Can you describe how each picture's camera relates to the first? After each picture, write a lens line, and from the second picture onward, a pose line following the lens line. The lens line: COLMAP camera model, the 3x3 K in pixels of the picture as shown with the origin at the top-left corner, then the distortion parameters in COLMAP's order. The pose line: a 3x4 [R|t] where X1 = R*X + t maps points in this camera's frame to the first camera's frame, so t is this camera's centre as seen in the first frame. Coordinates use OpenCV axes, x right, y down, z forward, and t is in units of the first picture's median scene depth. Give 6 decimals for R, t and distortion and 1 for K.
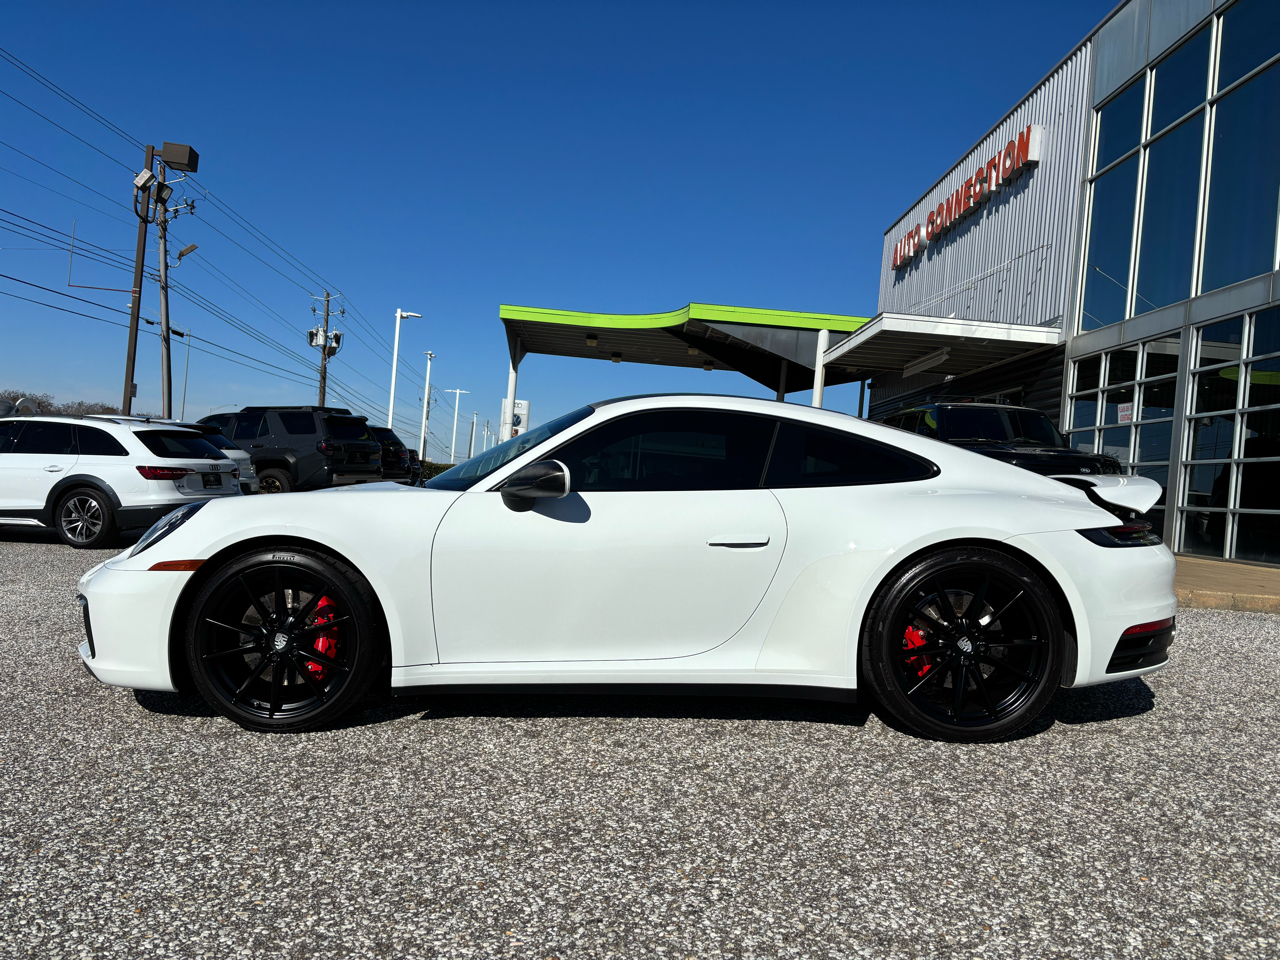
lens RADIAL K [[964.7, 0, 646.3], [0, 964.7, 486.3], [0, 0, 1]] dist [0.053189, -0.064472]
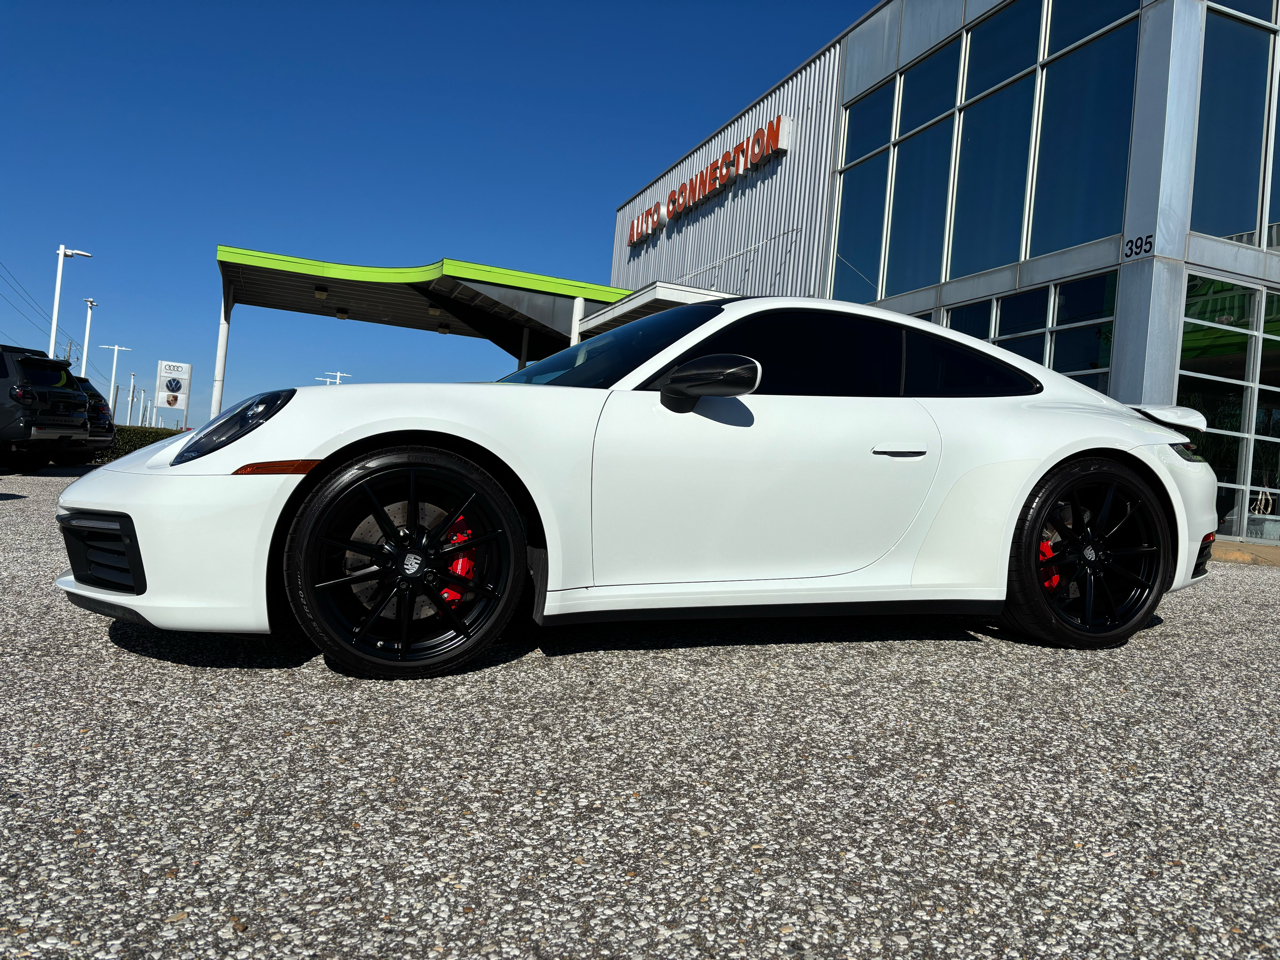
lens RADIAL K [[964.7, 0, 641.5], [0, 964.7, 473.8], [0, 0, 1]] dist [0.053189, -0.064472]
pose [[0.948269, 0.007082, 0.317389, -0.404209], [-0.010194, 0.999915, 0.008146, 0.068729], [-0.317304, -0.010960, 0.948261, 0.165434]]
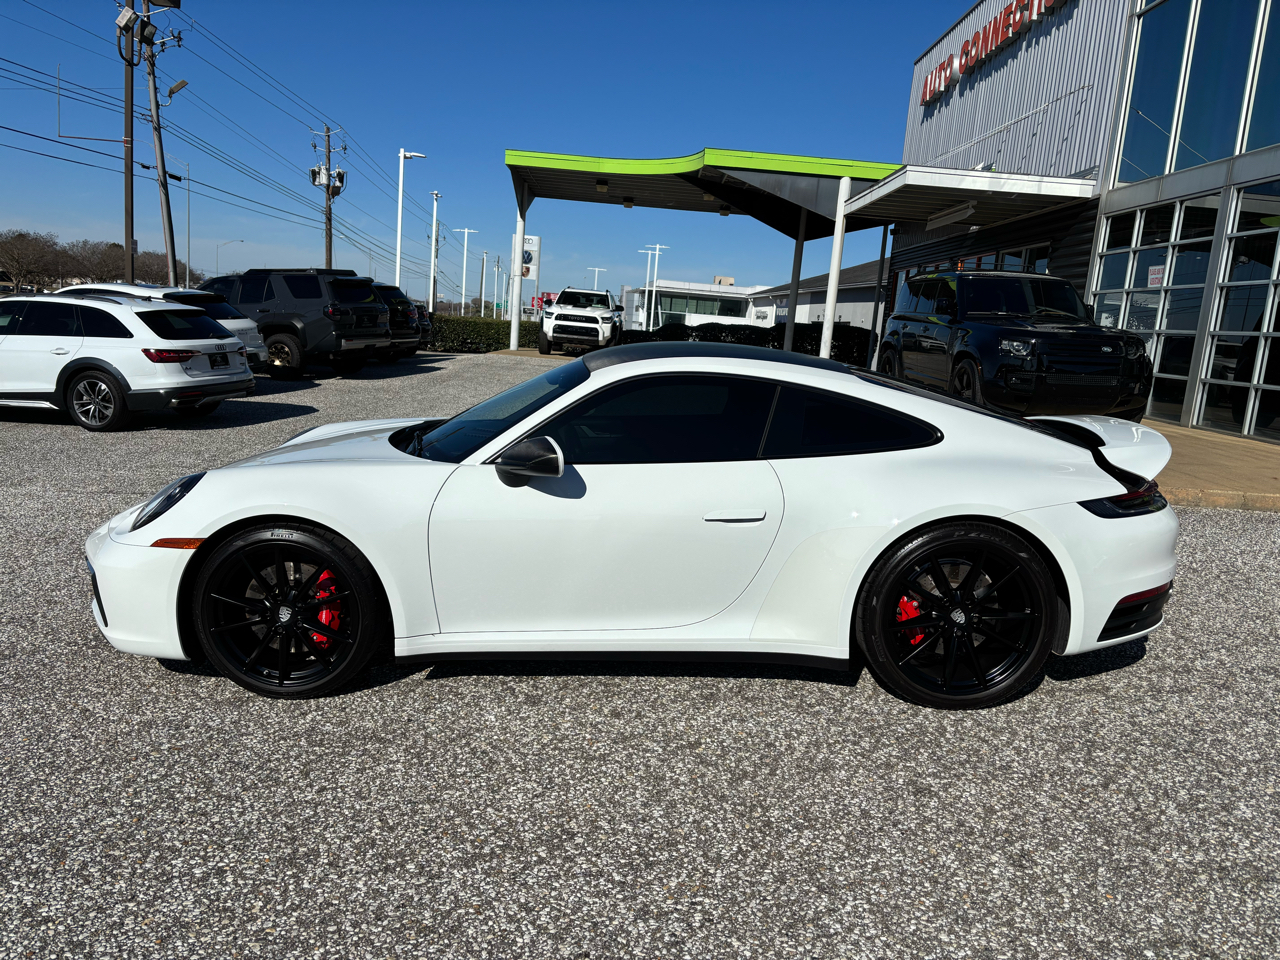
lens RADIAL K [[964.7, 0, 642.7], [0, 964.7, 490.2], [0, 0, 1]] dist [0.053189, -0.064472]
pose [[0.999790, -0.000990, -0.020458, 0.019063], [0.004469, 0.985305, 0.170744, -0.127461], [0.019988, -0.170800, 0.985103, 0.019612]]
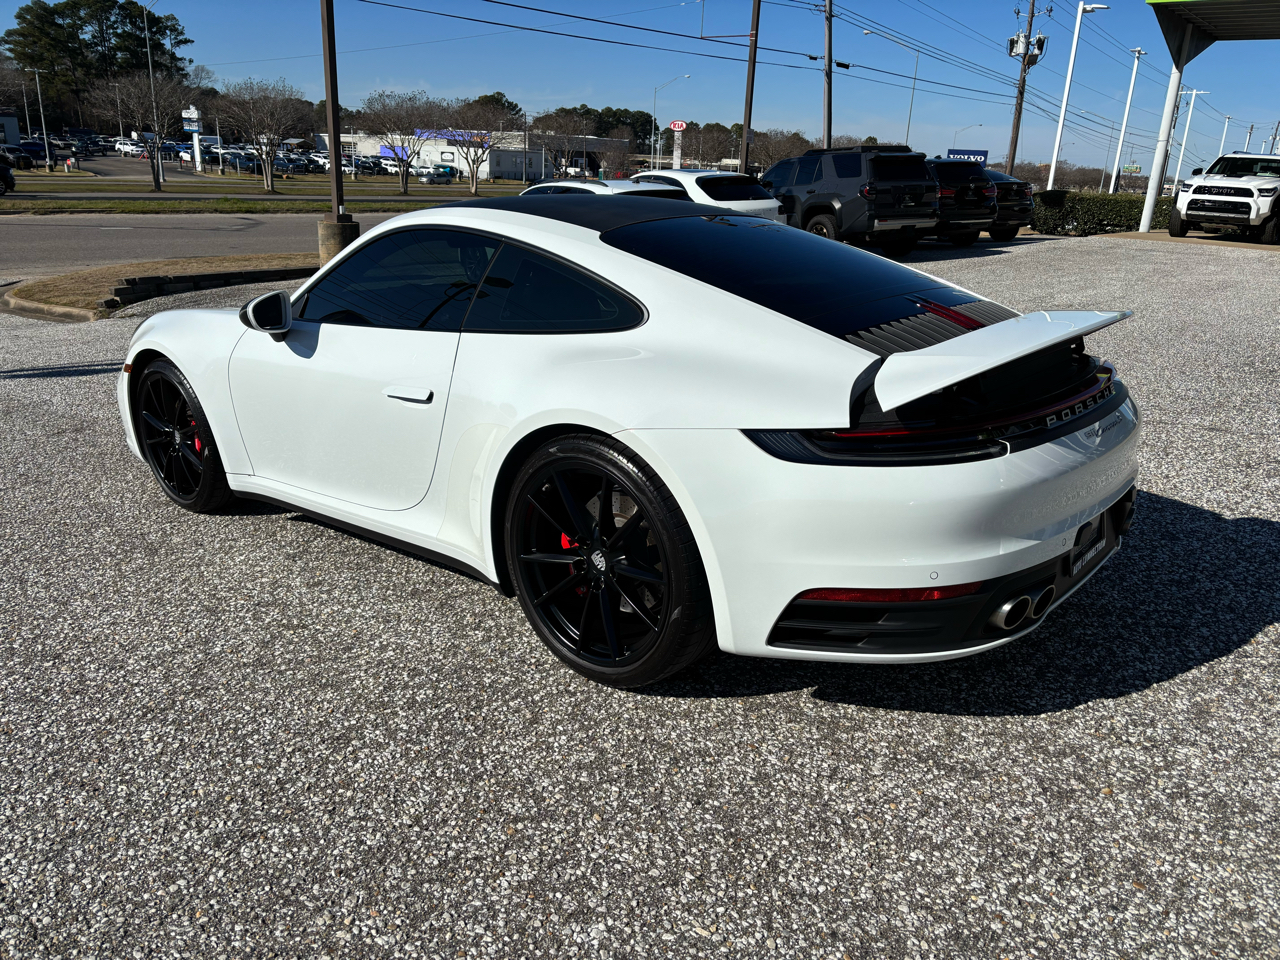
lens RADIAL K [[964.7, 0, 645.8], [0, 964.7, 482.4], [0, 0, 1]] dist [0.053189, -0.064472]
pose [[0.747480, 0.162101, -0.644203, 0.753304], [0.017888, 0.964506, 0.263456, -0.084443], [0.664044, -0.208451, 0.718049, 0.454298]]
